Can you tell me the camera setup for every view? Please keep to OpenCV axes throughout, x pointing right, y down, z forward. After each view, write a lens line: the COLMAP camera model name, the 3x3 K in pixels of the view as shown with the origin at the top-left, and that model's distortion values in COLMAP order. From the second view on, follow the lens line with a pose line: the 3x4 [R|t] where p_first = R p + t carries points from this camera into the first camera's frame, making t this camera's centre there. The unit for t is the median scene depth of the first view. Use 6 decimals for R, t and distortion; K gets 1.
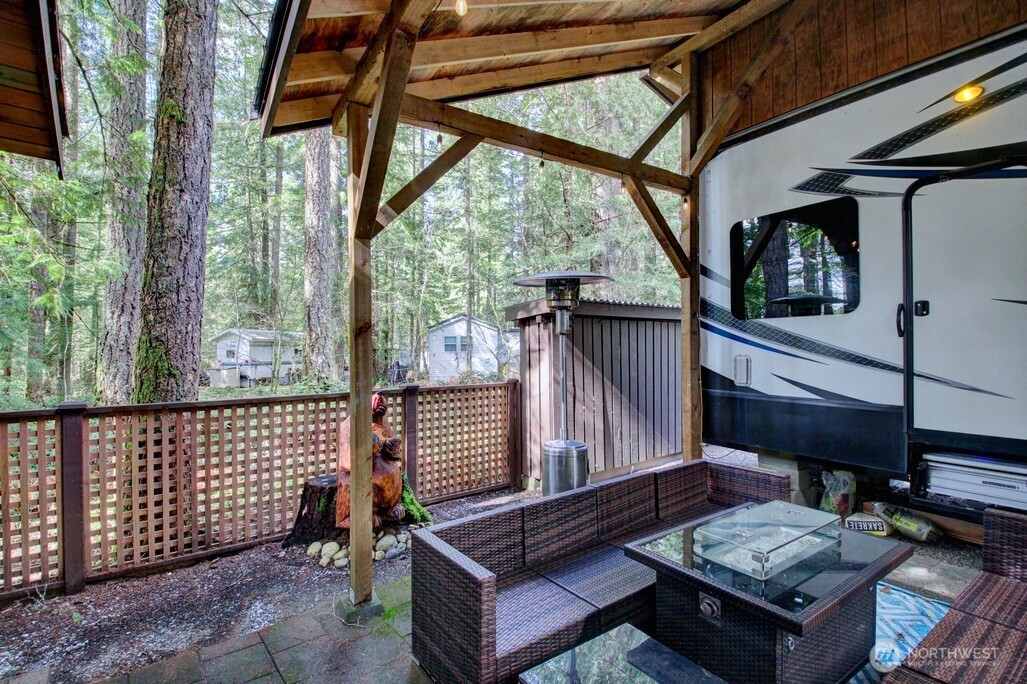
lens RADIAL K [[476.6, 0, 509.8], [0, 476.6, 346.9], [0, 0, 1]] dist [0.010694, -0.022997]
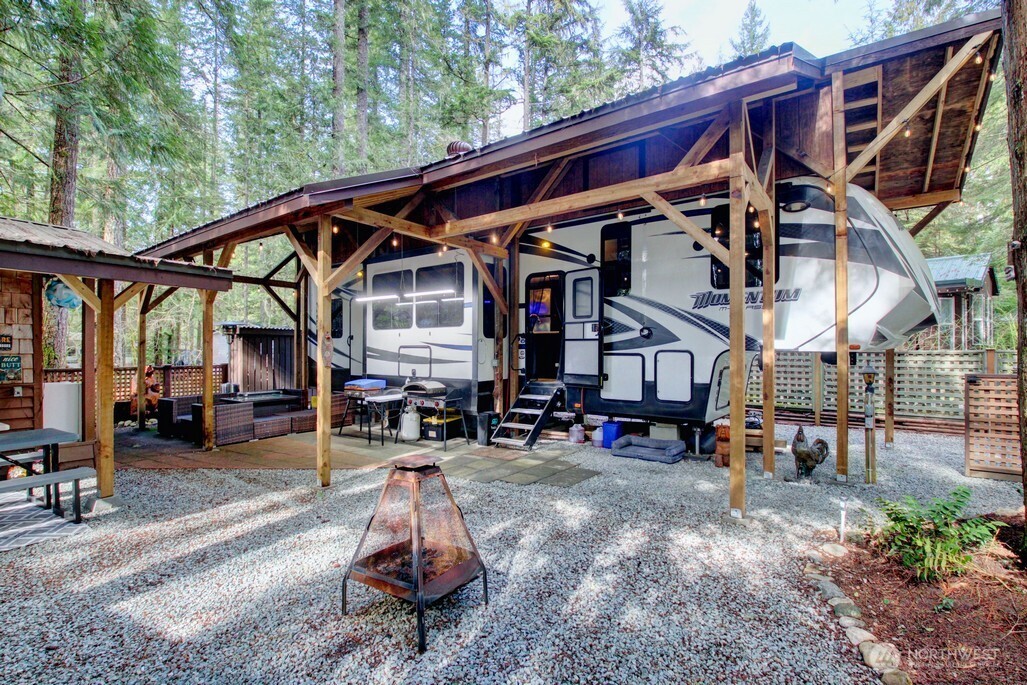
lens RADIAL K [[476.6, 0, 509.8], [0, 476.6, 347.4], [0, 0, 1]] dist [0.010694, -0.022997]
pose [[0.937336, 0.010173, 0.348278, 0.730469], [-0.008373, 0.999943, -0.006675, -0.002245], [-0.348326, 0.003340, 0.937367, -2.342877]]
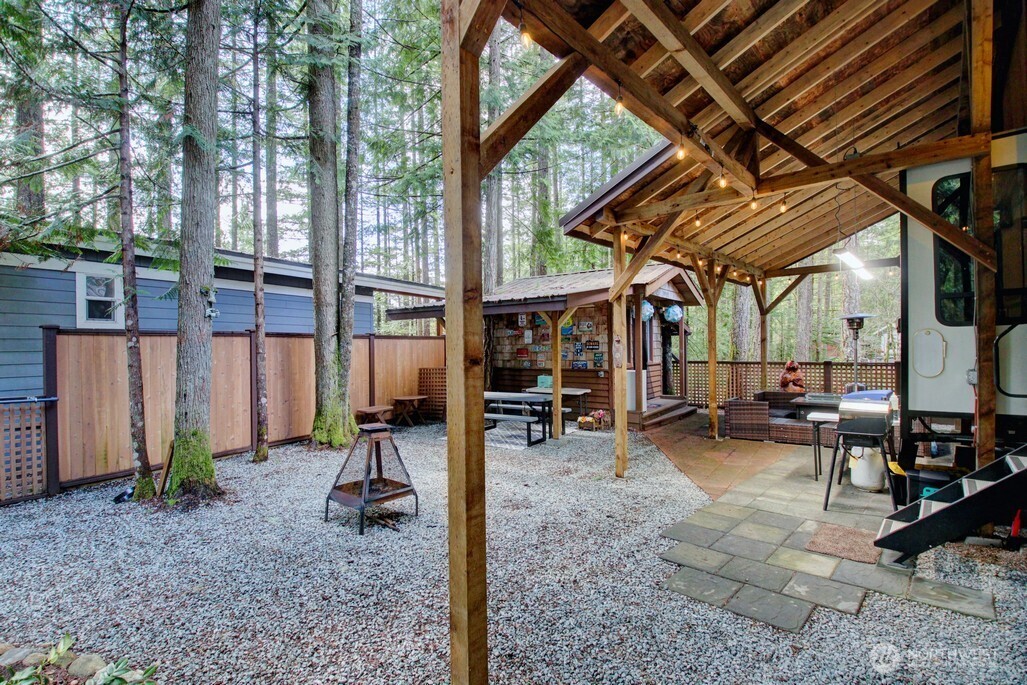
lens RADIAL K [[476.6, 0, 509.8], [0, 476.6, 347.4], [0, 0, 1]] dist [0.010694, -0.022997]
pose [[0.256903, 0.006418, -0.966416, 2.238344], [0.013245, 0.999861, 0.010161, -0.037280], [0.966347, -0.015411, 0.256782, -1.478094]]
